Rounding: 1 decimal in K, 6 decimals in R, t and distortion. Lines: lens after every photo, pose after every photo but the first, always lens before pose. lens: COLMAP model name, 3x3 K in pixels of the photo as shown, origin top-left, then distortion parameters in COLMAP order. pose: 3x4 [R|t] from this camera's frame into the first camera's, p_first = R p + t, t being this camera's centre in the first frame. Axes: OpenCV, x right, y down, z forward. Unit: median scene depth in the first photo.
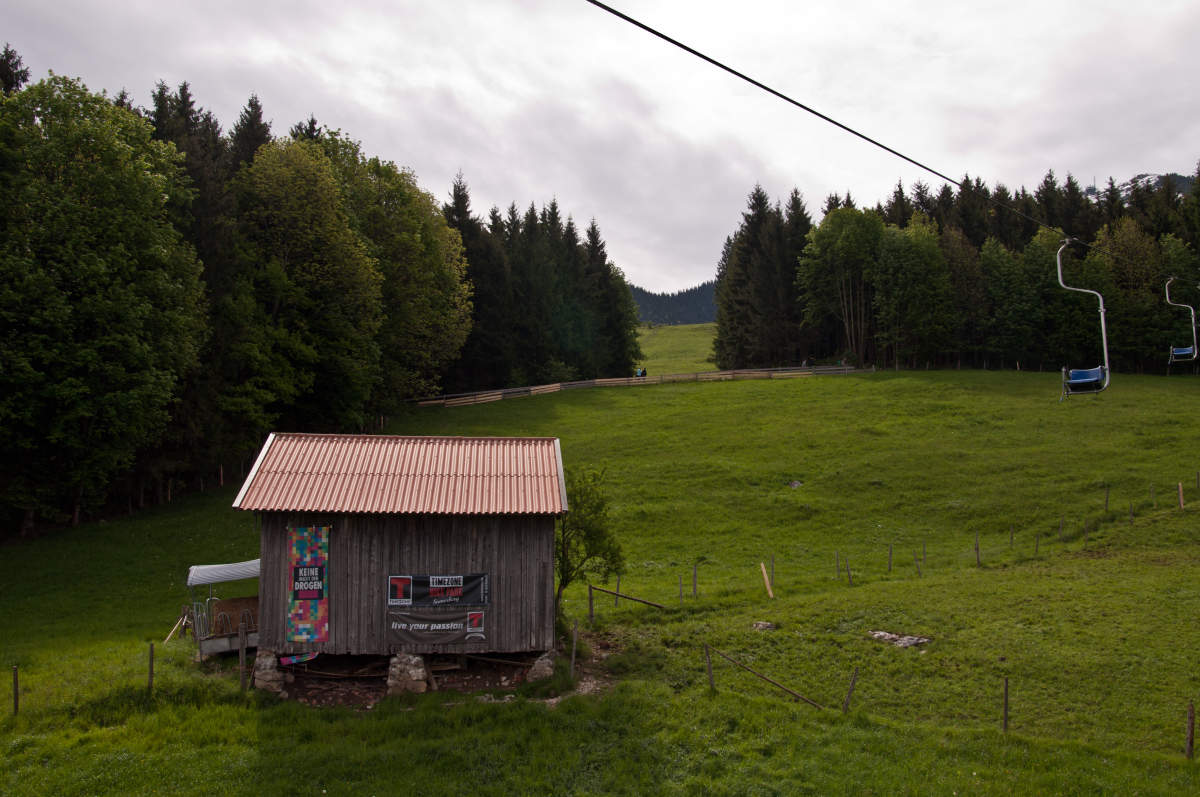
lens RADIAL K [[1186.1, 0, 597.6], [0, 1186.1, 399.1], [0, 0, 1]] dist [0.049386, 0.000000]
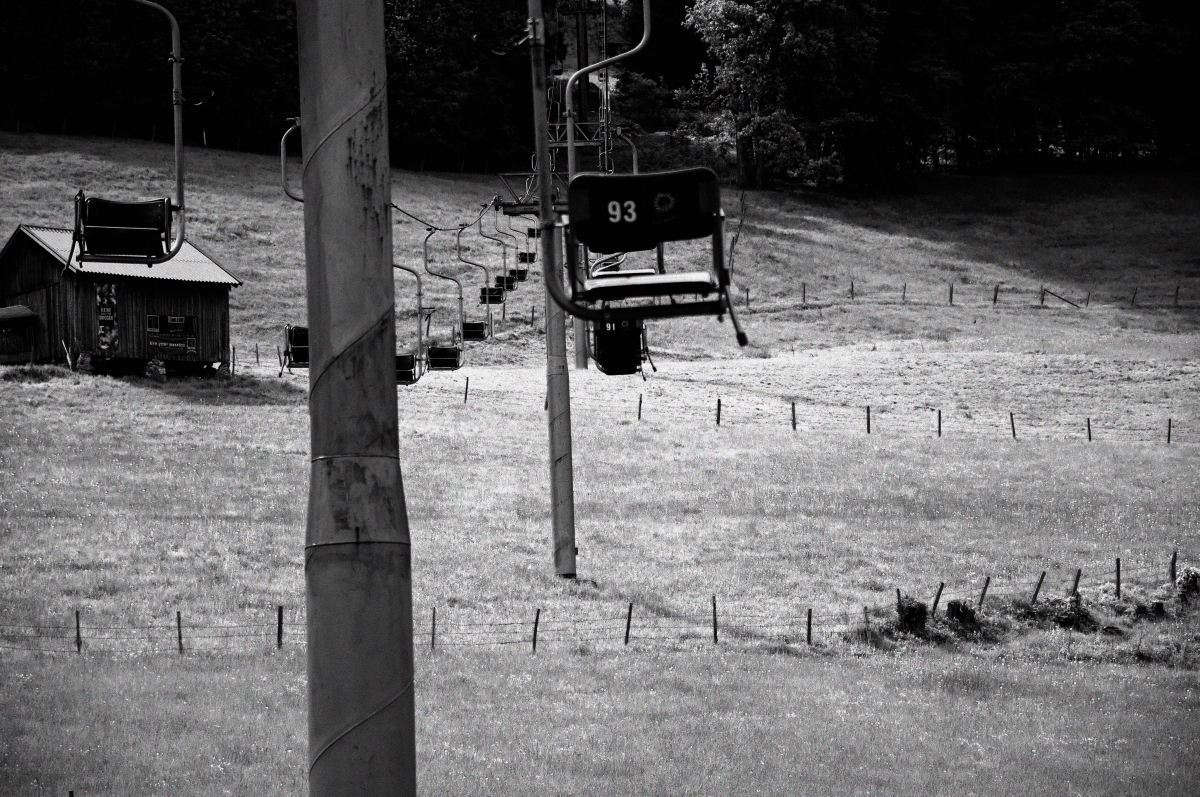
lens RADIAL K [[5415.2, 0, 600.0], [0, 5415.2, 398.5], [0, 0, 1]] dist [0.018882, 0.000000]
pose [[0.860255, 0.043633, 0.507994, -3.598742], [-0.074850, 0.996344, 0.041176, -0.102819], [-0.504340, -0.073445, 0.860376, -6.102108]]
